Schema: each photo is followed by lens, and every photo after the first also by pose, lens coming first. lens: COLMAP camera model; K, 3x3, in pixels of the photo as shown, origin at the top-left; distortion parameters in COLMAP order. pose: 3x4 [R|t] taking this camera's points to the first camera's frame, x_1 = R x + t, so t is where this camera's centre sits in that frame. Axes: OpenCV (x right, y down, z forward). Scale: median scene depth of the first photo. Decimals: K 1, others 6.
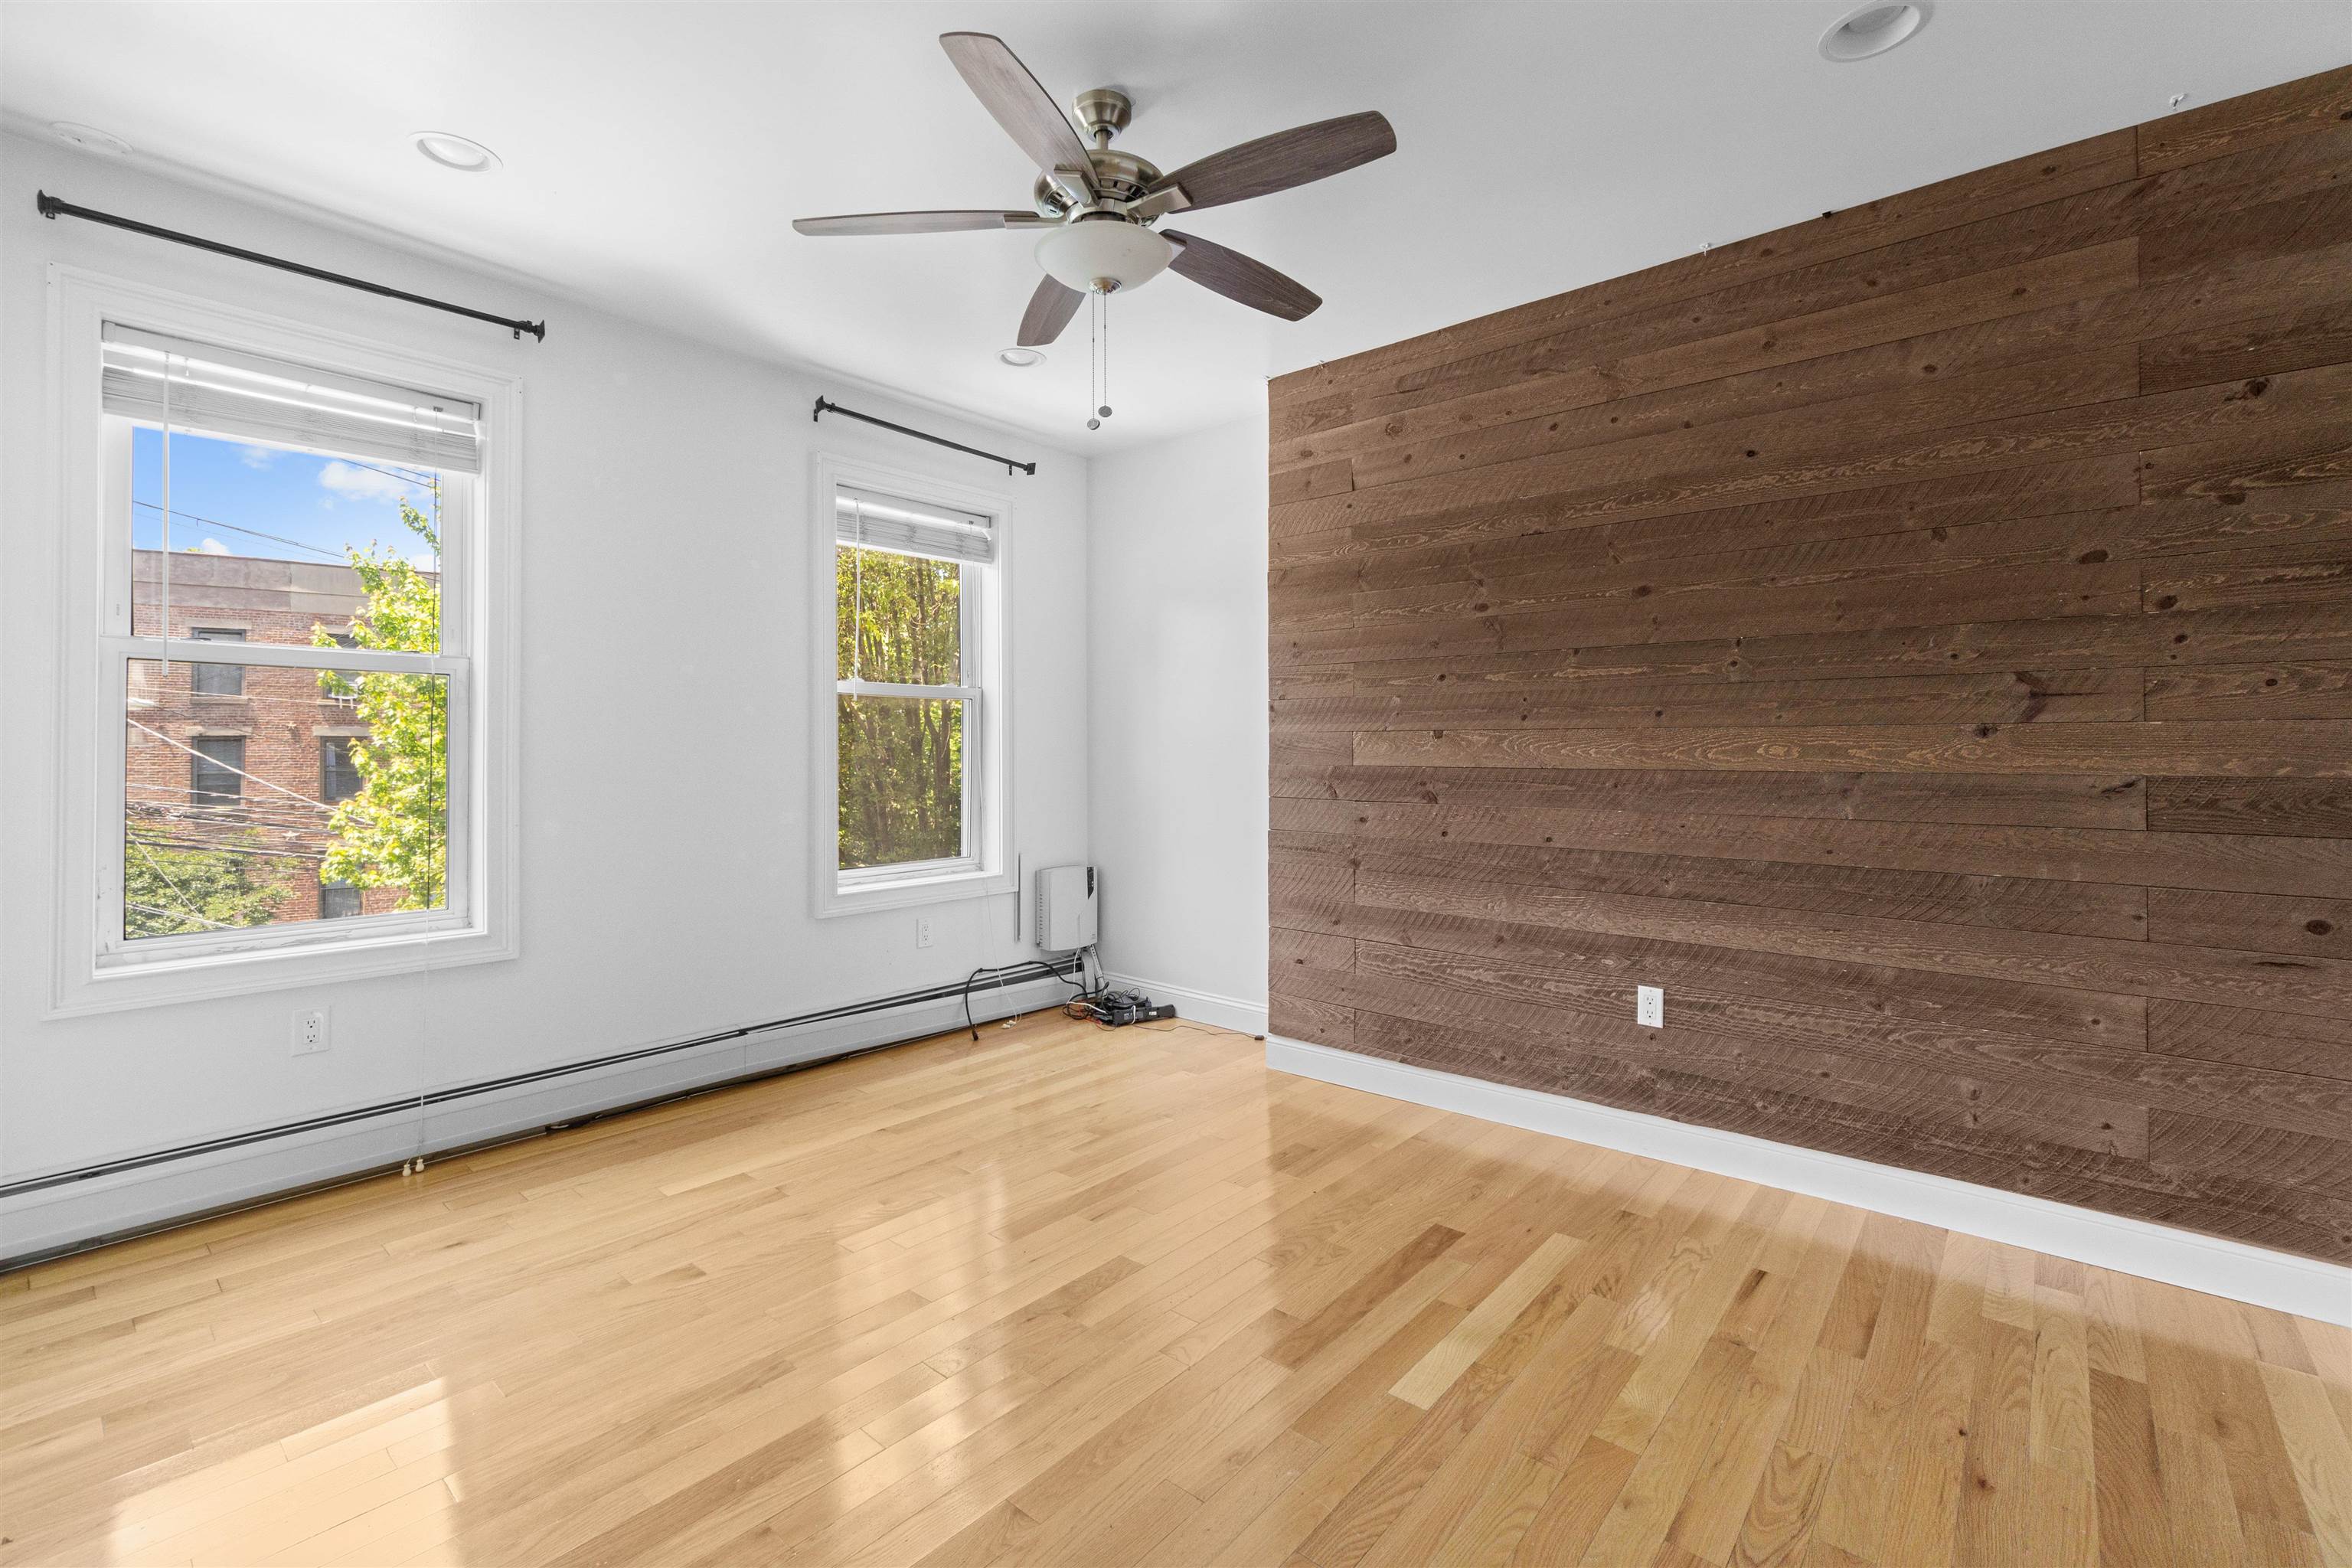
lens RADIAL K [[1012.1, 0, 1174.6], [0, 1012.1, 776.6], [0, 0, 1]] dist [-0.002513, -0.000204]
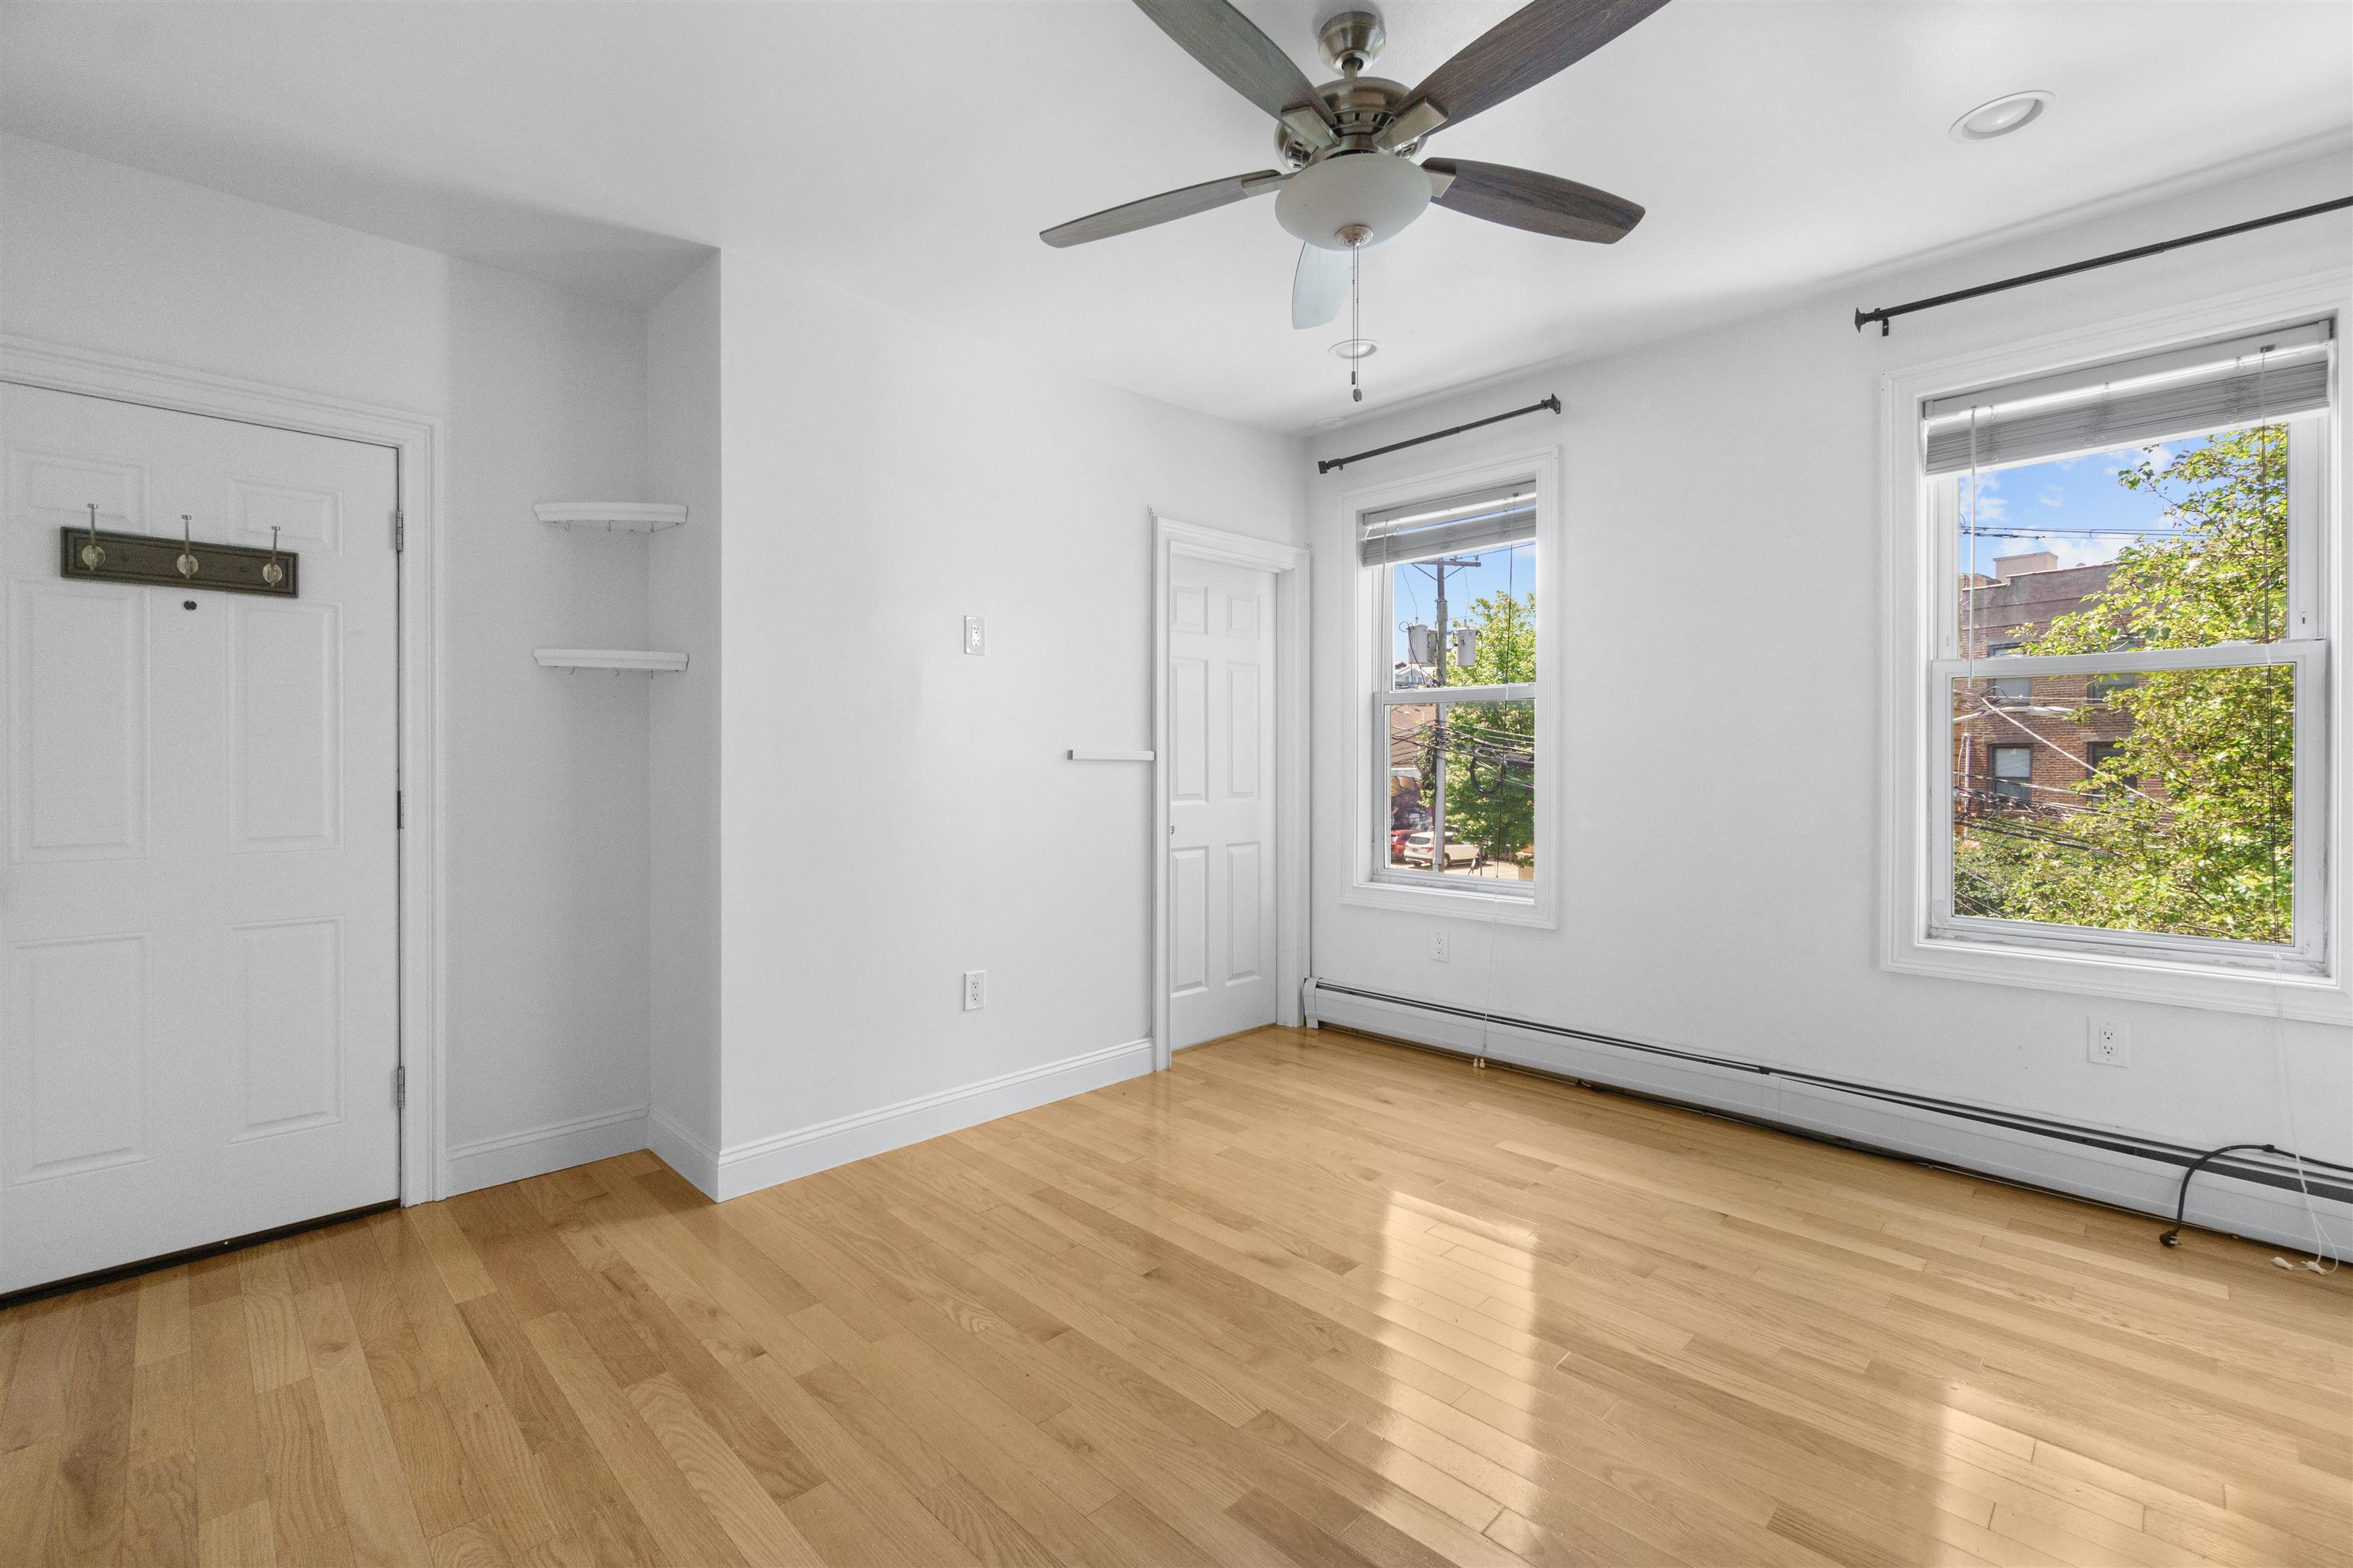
lens RADIAL K [[1012.6, 0, 1175.1], [0, 1012.6, 776.6], [0, 0, 1]] dist [-0.002513, -0.000204]
pose [[-0.073826, 0.012912, -0.997188, 0.577037], [-0.026615, 0.999535, 0.014913, -0.006999], [0.996916, 0.027641, -0.073448, 0.627044]]
